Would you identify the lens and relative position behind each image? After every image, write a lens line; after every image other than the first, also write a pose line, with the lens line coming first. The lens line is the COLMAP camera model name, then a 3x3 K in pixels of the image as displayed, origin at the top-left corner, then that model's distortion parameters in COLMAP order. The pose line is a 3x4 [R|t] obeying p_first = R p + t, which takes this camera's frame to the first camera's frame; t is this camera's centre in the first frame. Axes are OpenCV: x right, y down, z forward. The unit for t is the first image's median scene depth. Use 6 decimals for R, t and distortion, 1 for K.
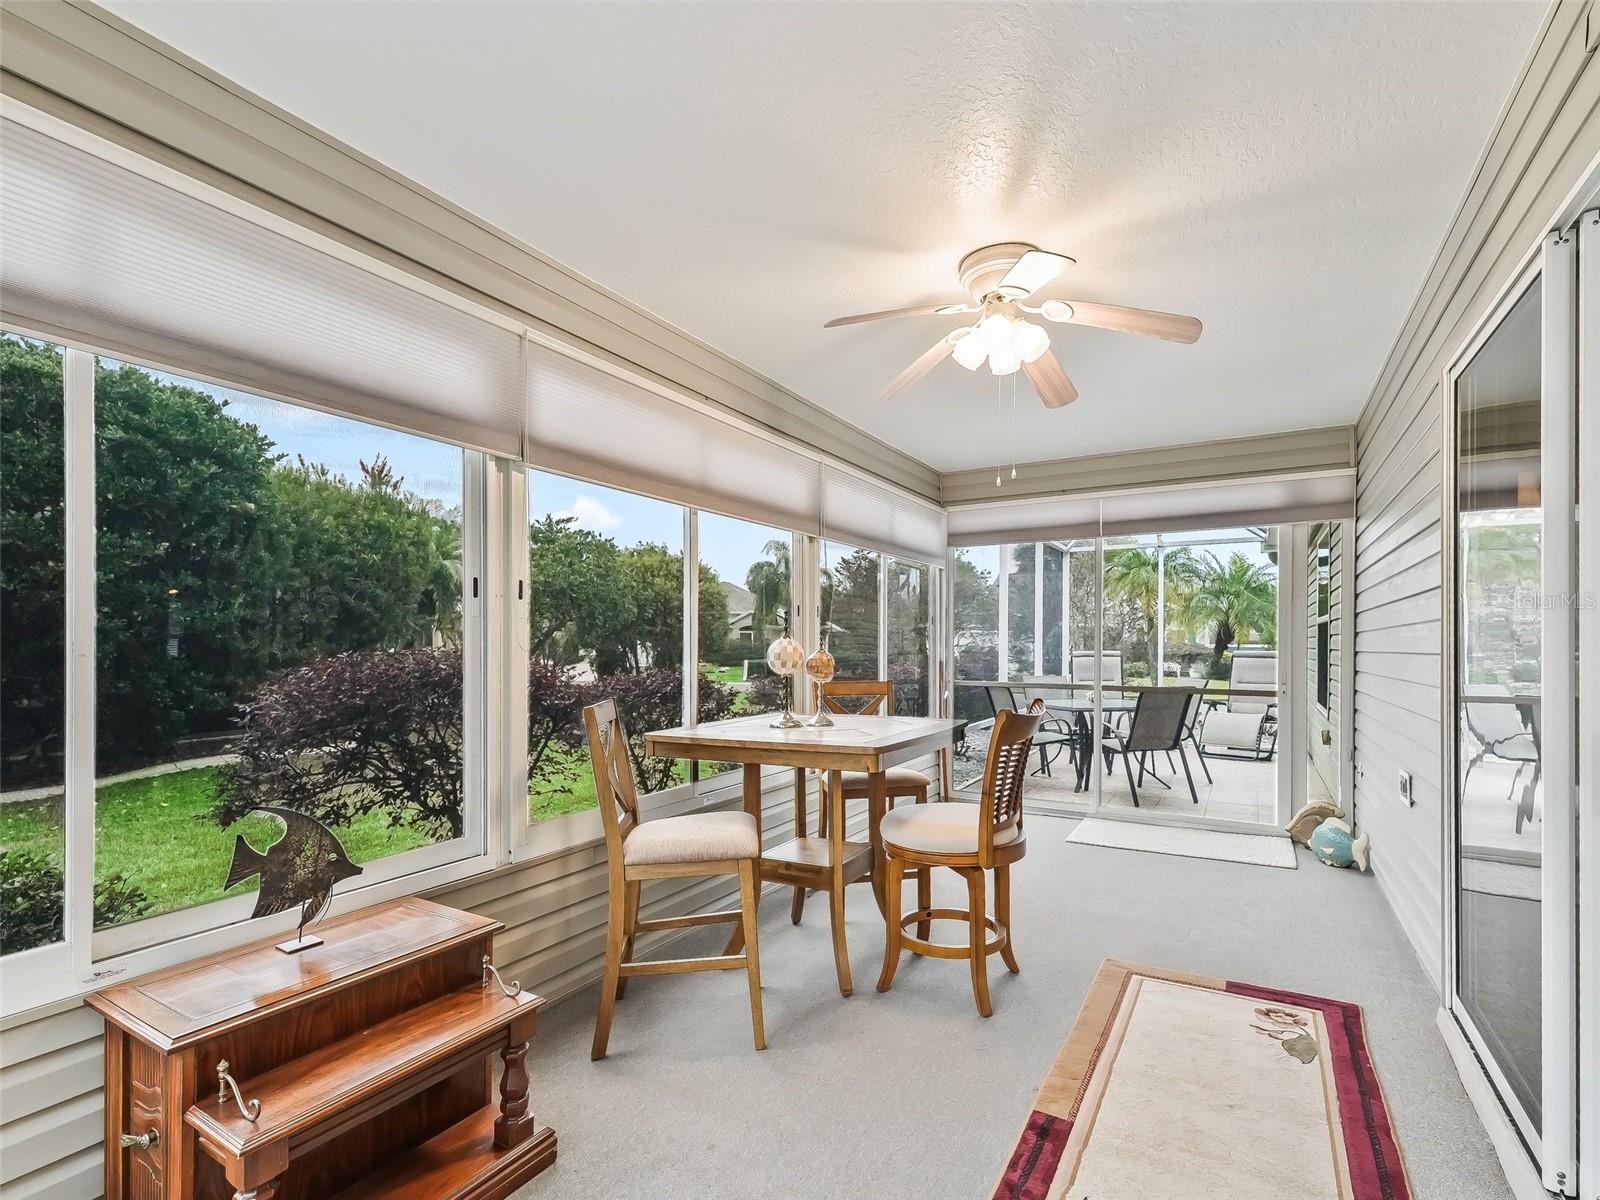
lens RADIAL K [[761.5, 0, 801.1], [0, 761.5, 639.0], [0, 0, 1]] dist [0.001096, -0.000168]
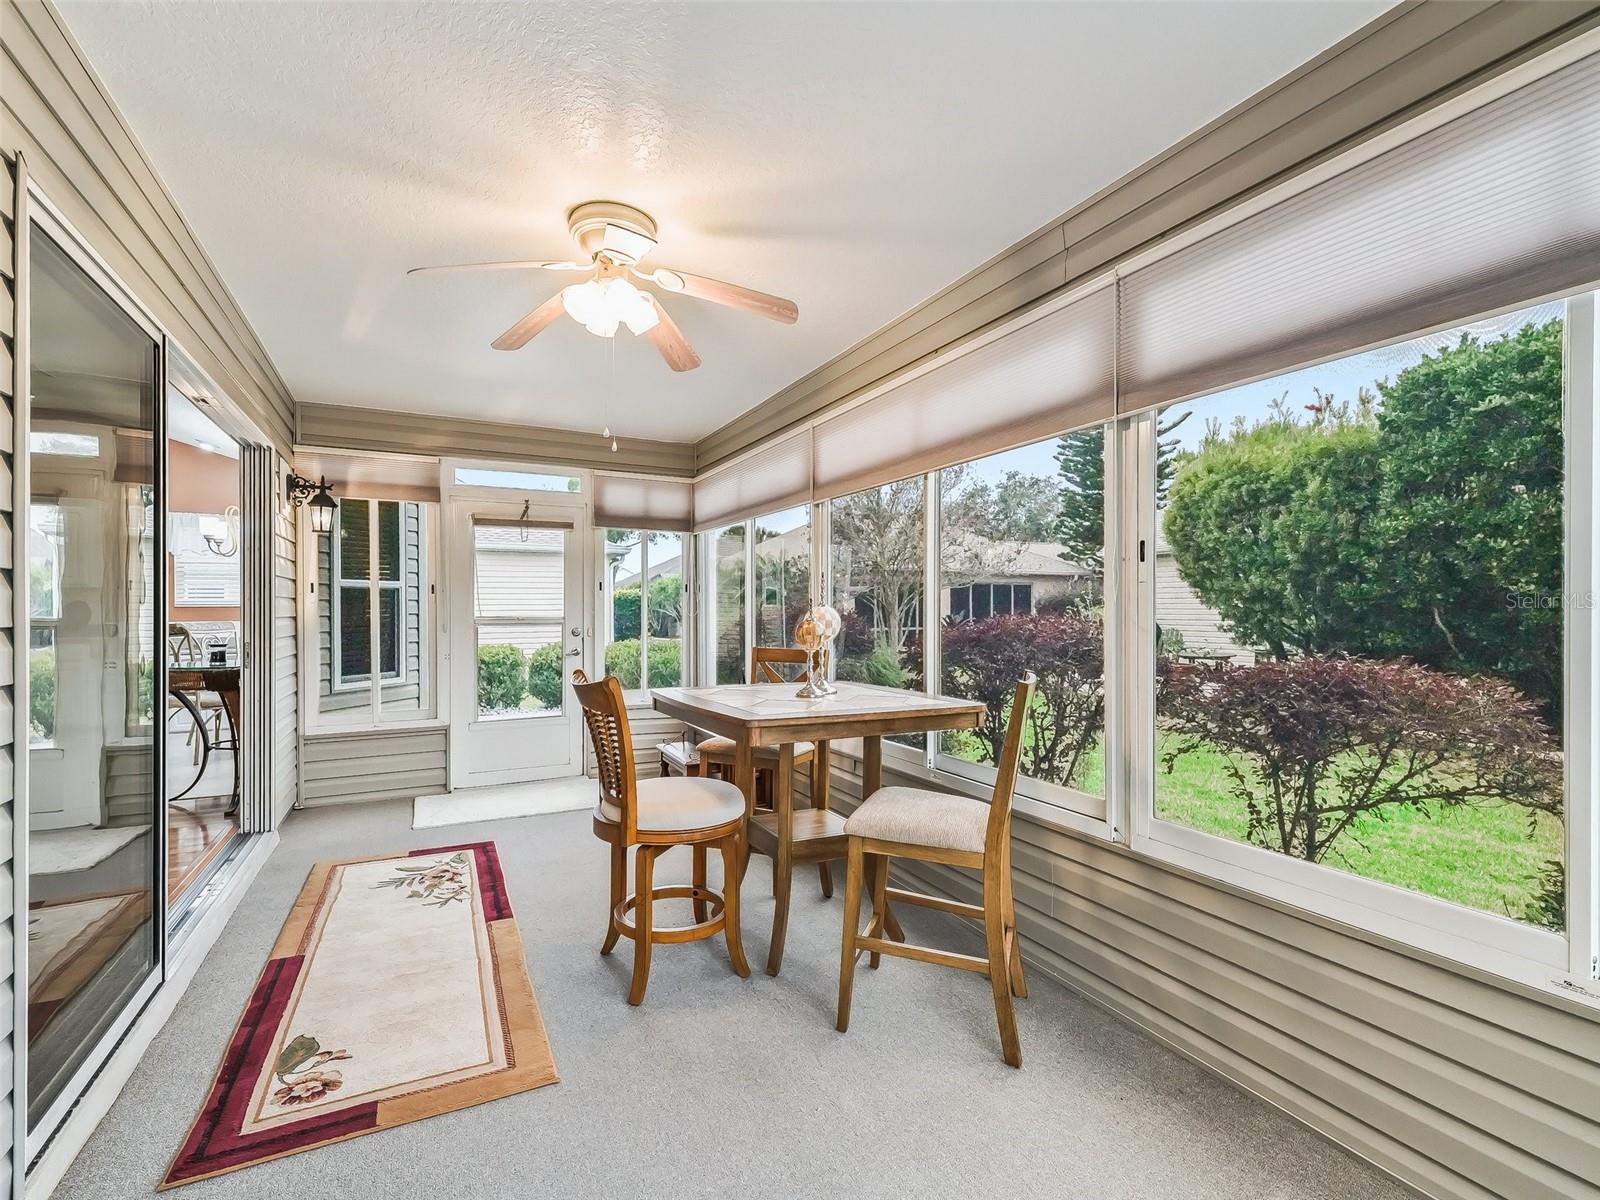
lens RADIAL K [[717.8, 0, 793.5], [0, 717.8, 594.0], [0, 0, 1]] dist [0.005813, 0.000122]
pose [[-0.534937, -0.019182, -0.844674, 0.986060], [0.006946, 0.999609, -0.027100, 0.013348], [0.844863, -0.020364, -0.534595, 1.803745]]
